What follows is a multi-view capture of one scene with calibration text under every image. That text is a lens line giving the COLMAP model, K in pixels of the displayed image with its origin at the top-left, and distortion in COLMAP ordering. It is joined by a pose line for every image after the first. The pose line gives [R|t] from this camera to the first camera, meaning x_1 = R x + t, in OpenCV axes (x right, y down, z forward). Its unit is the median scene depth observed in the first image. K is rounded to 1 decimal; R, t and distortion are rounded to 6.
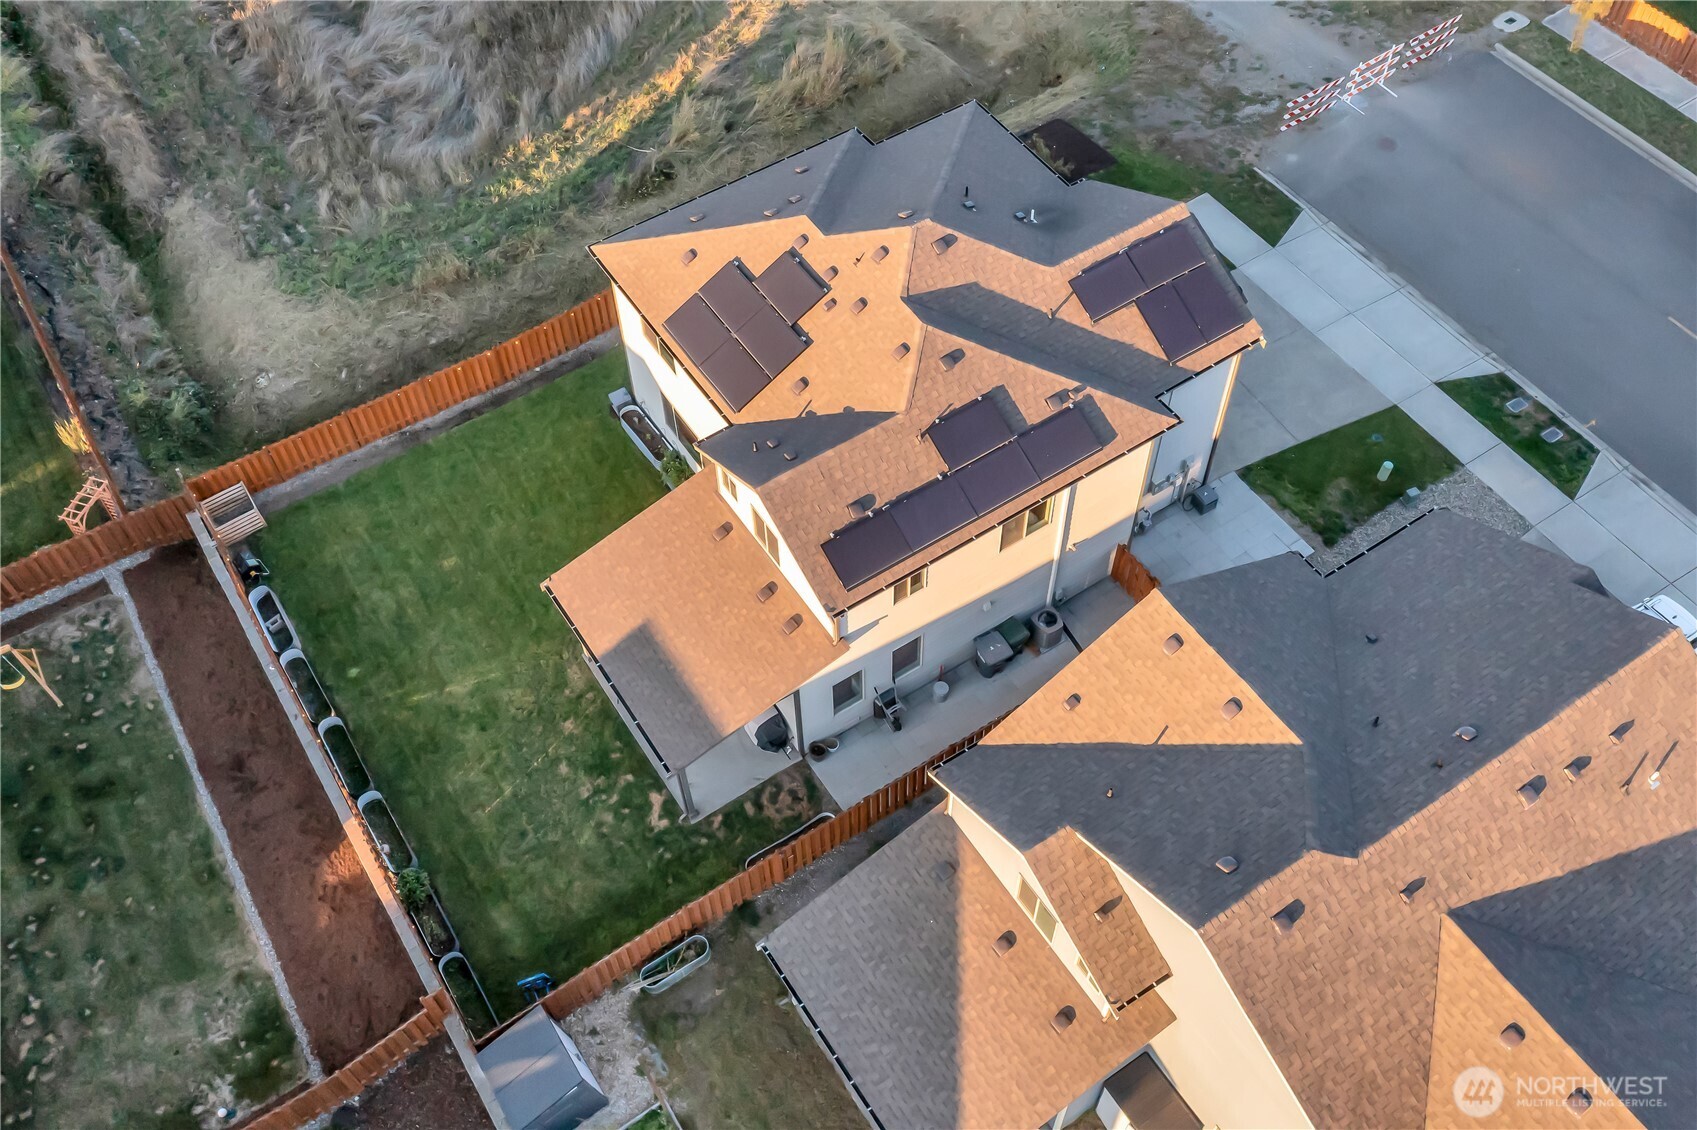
lens RADIAL K [[1501.2, 0, 848.1], [0, 1501.2, 528.0], [0, 0, 1]] dist [0.003686, 0.000285]
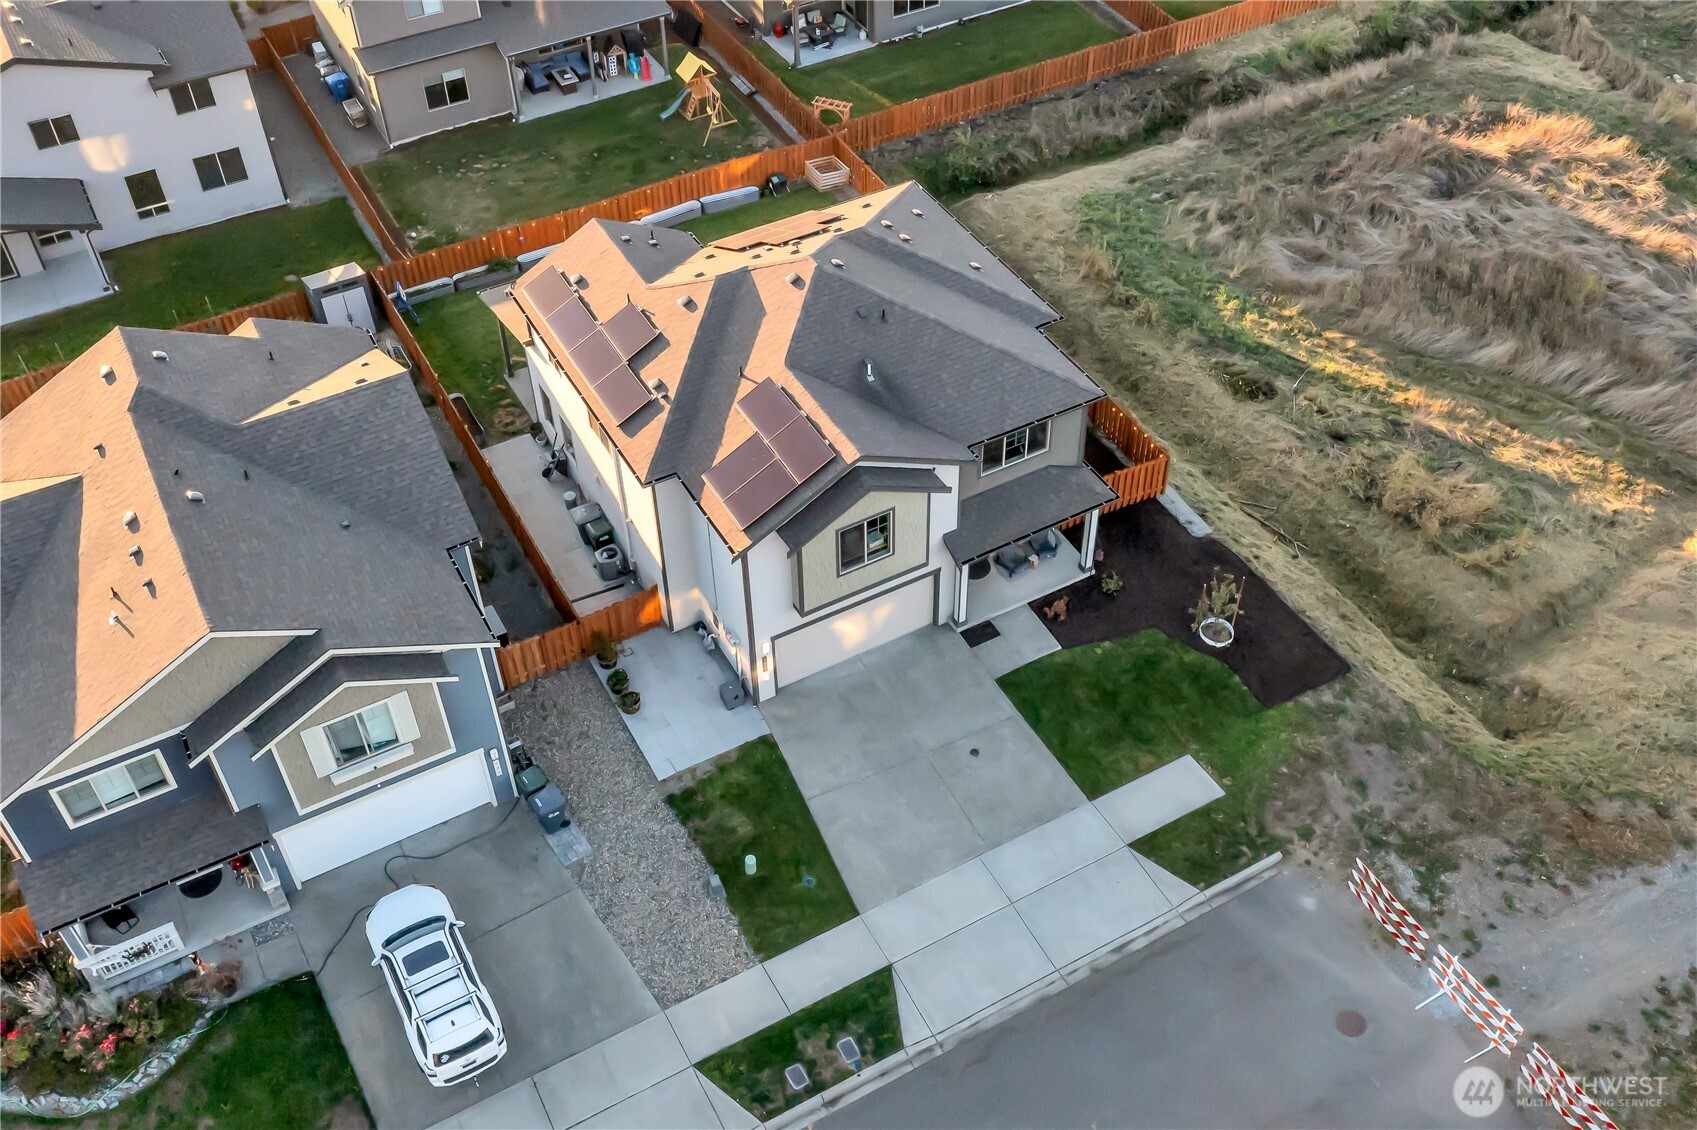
lens RADIAL K [[1597.2, 0, 848.5], [0, 1597.2, 565.0], [0, 0, 1]] dist [0.004078, -0.001445]
pose [[-0.073218, 0.723427, -0.686508, 0.791813], [-0.797287, 0.371075, 0.476064, -0.543380], [0.599143, 0.582200, 0.549609, 0.373435]]
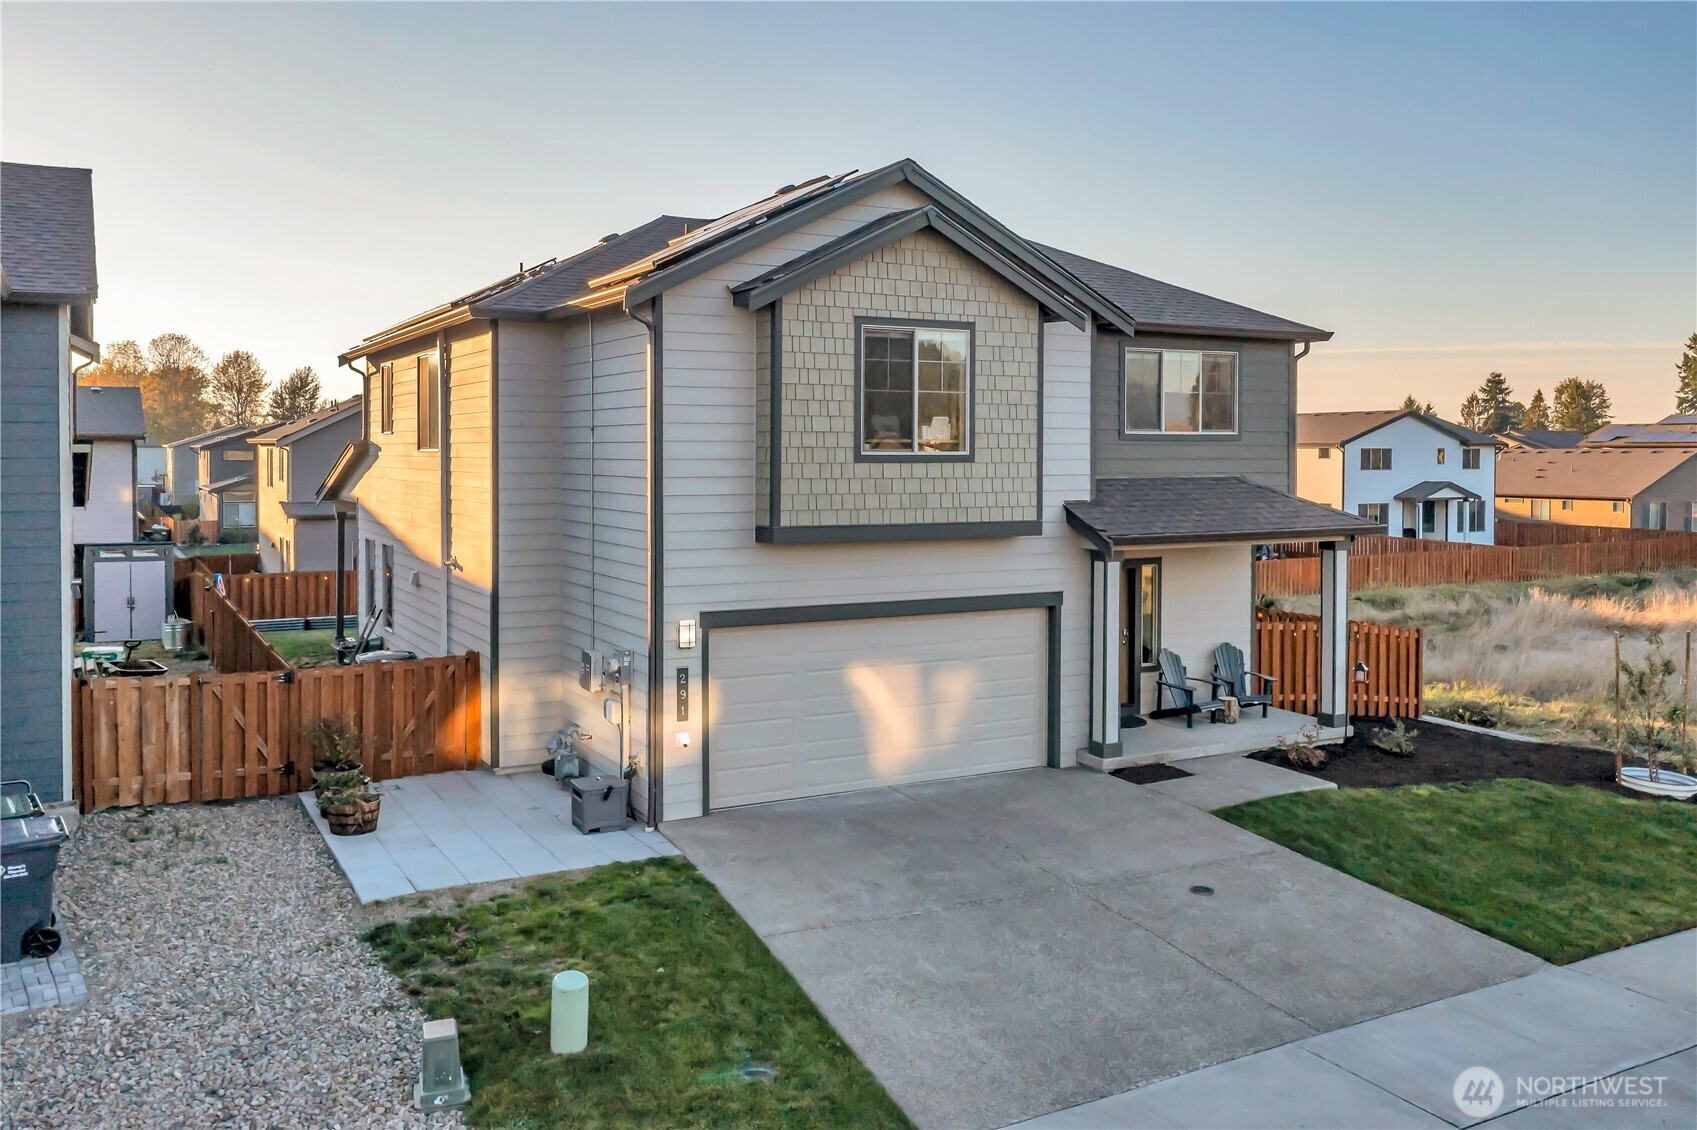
lens RADIAL K [[1370.6, 0, 848.5], [0, 1370.6, 565.0], [0, 0, 1]] dist [0.000056, -0.000855]
pose [[-0.073273, 0.089025, -0.993331, 0.532663], [-0.806676, 0.580377, 0.111520, -0.129515], [0.586434, 0.809467, 0.029288, 0.879051]]
